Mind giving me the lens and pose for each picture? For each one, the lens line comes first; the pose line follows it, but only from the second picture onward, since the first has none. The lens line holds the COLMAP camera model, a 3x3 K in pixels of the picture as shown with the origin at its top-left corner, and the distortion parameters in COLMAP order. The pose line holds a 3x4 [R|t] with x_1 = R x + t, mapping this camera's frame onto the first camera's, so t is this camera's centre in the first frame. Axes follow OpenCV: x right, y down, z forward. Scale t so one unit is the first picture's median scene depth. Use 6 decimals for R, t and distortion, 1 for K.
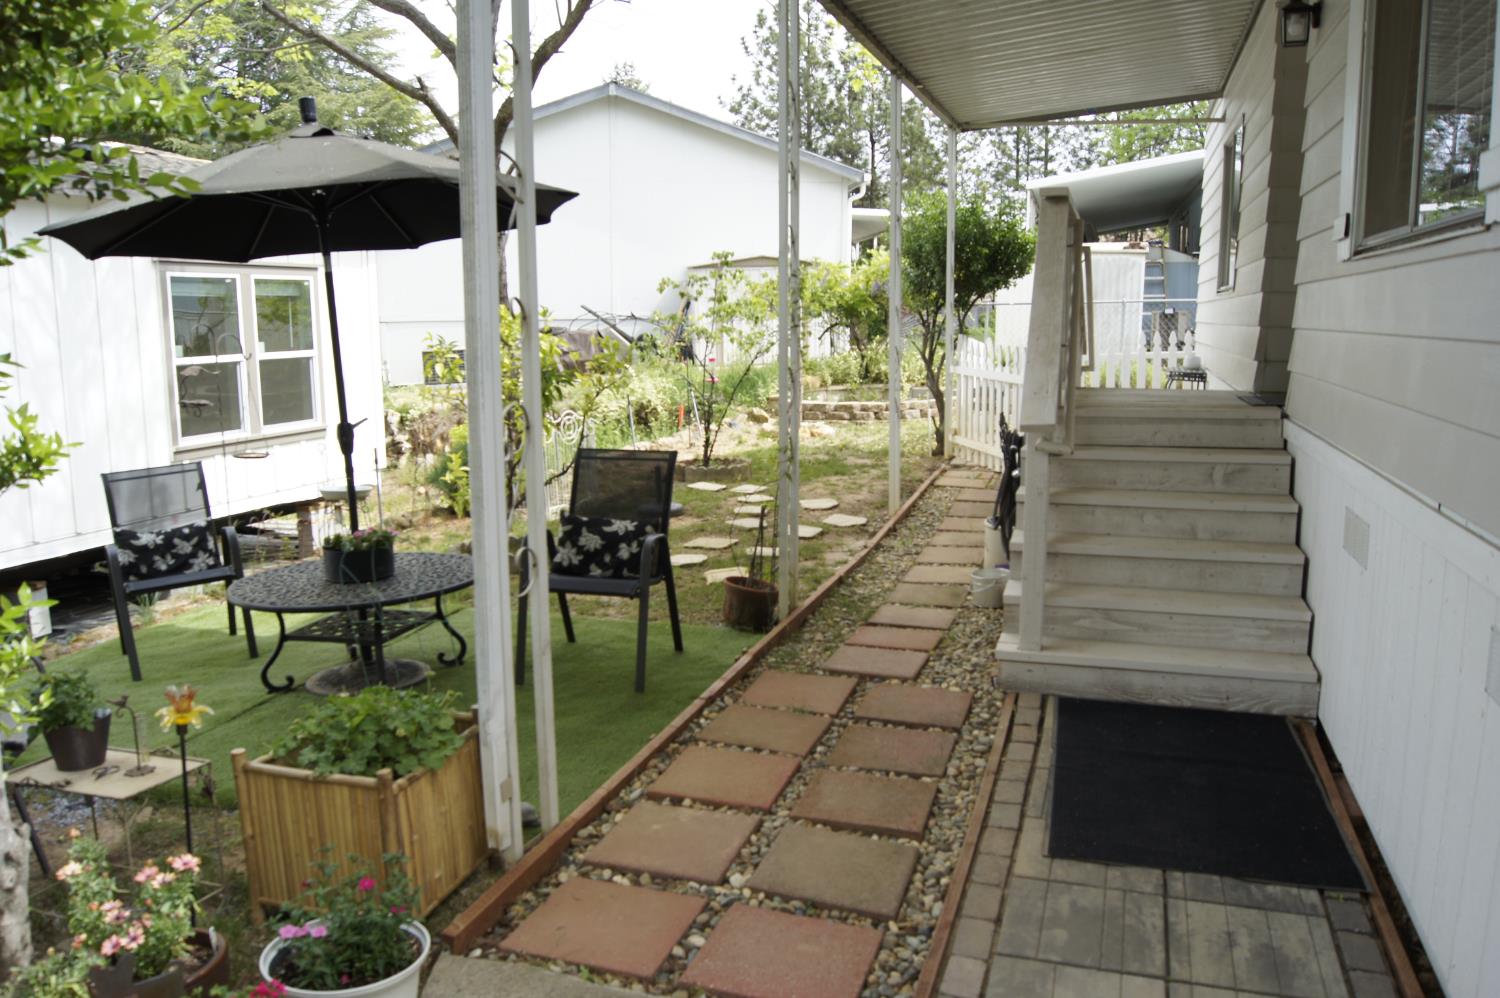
lens RADIAL K [[1169.6, 0, 750.2], [0, 1169.6, 501.0], [0, 0, 1]] dist [-0.082704, 0.004874]
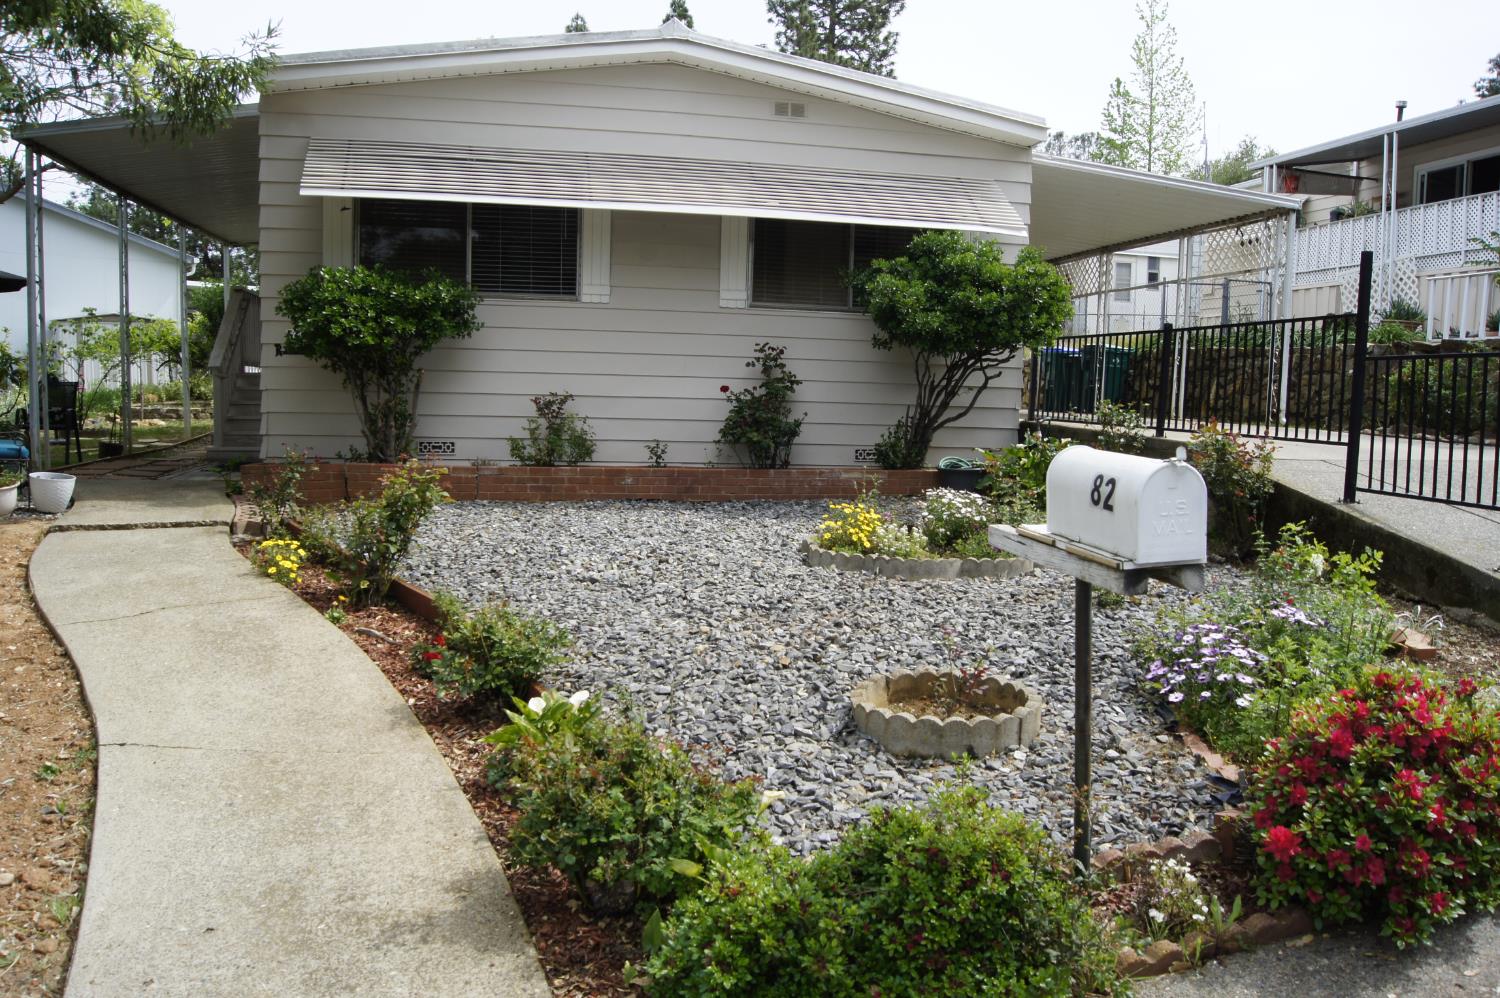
lens RADIAL K [[1169.6, 0, 748.9], [0, 1169.6, 500.9], [0, 0, 1]] dist [-0.082704, 0.004874]
pose [[0.873641, -0.041295, 0.484816, 0.005913], [0.070074, 0.996683, -0.041381, 0.144509], [-0.481499, 0.070125, 0.873637, -0.642769]]
